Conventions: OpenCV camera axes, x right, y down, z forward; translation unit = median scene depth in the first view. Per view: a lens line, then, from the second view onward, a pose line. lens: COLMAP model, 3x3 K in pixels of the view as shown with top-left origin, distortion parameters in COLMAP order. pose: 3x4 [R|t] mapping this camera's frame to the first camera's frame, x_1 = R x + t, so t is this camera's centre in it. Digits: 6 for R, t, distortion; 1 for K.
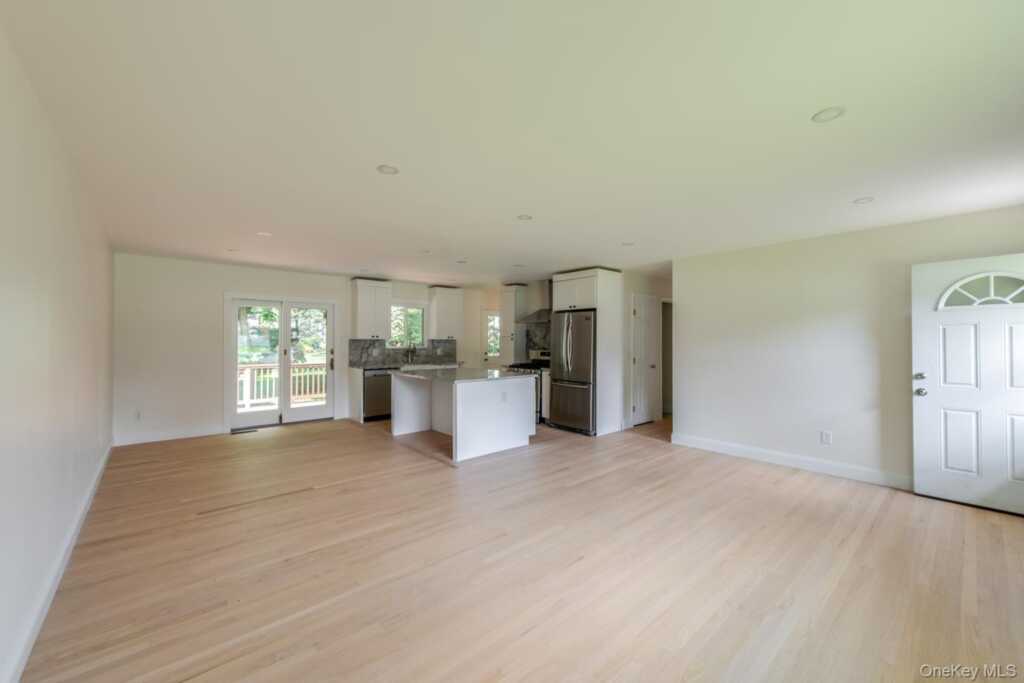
lens RADIAL K [[406.8, 0, 512.3], [0, 406.8, 338.4], [0, 0, 1]] dist [0.000516, 0.000066]
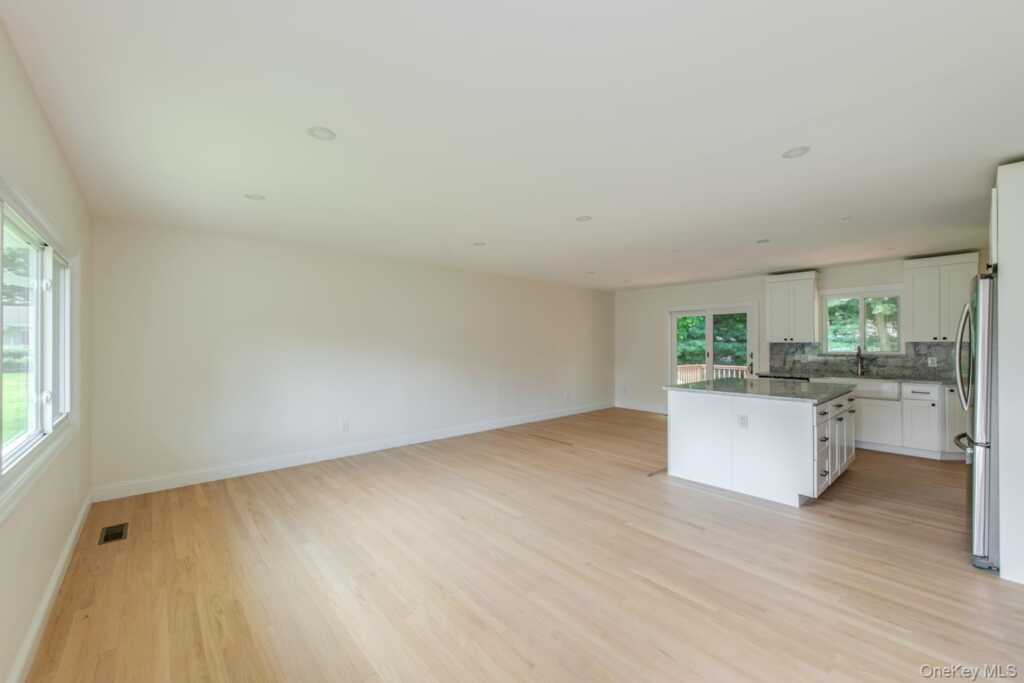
lens RADIAL K [[406.8, 0, 512.3], [0, 406.8, 338.4], [0, 0, 1]] dist [0.000516, 0.000066]
pose [[-0.018969, -0.016307, -0.999687, 0.513155], [0.007063, 0.999840, -0.016444, 0.002922], [0.999795, -0.007372, -0.018851, 0.422466]]
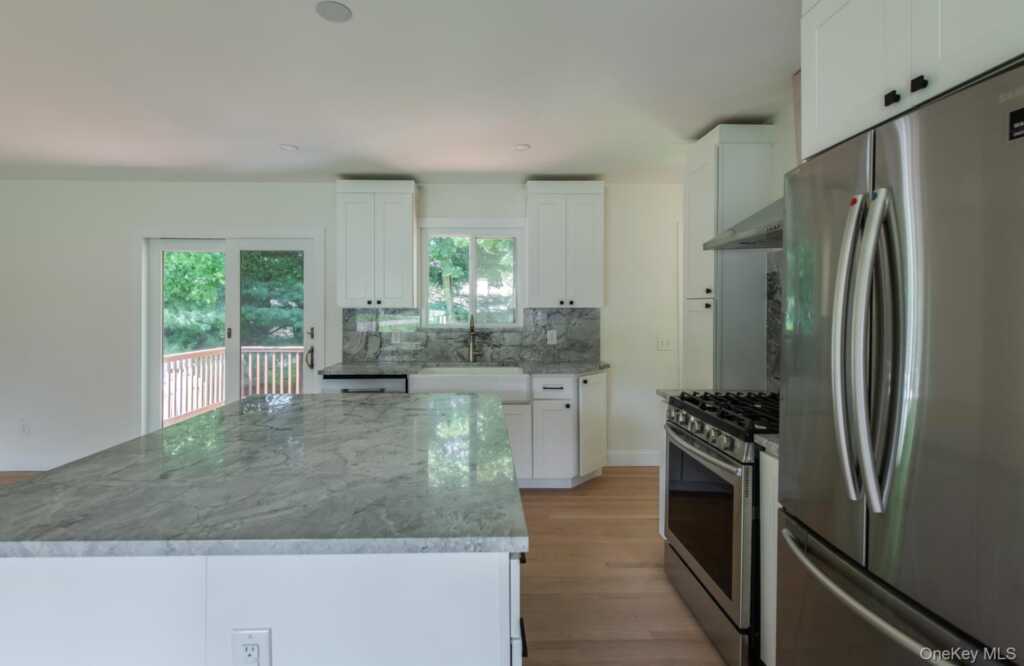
lens RADIAL K [[496.3, 0, 486.7], [0, 496.3, 313.1], [0, 0, 1]] dist [0.000503, -0.000046]
pose [[0.743798, 0.001148, -0.668404, 0.130536], [0.006111, 0.999945, 0.008517, 0.002957], [0.668377, -0.010419, 0.743750, 0.646471]]
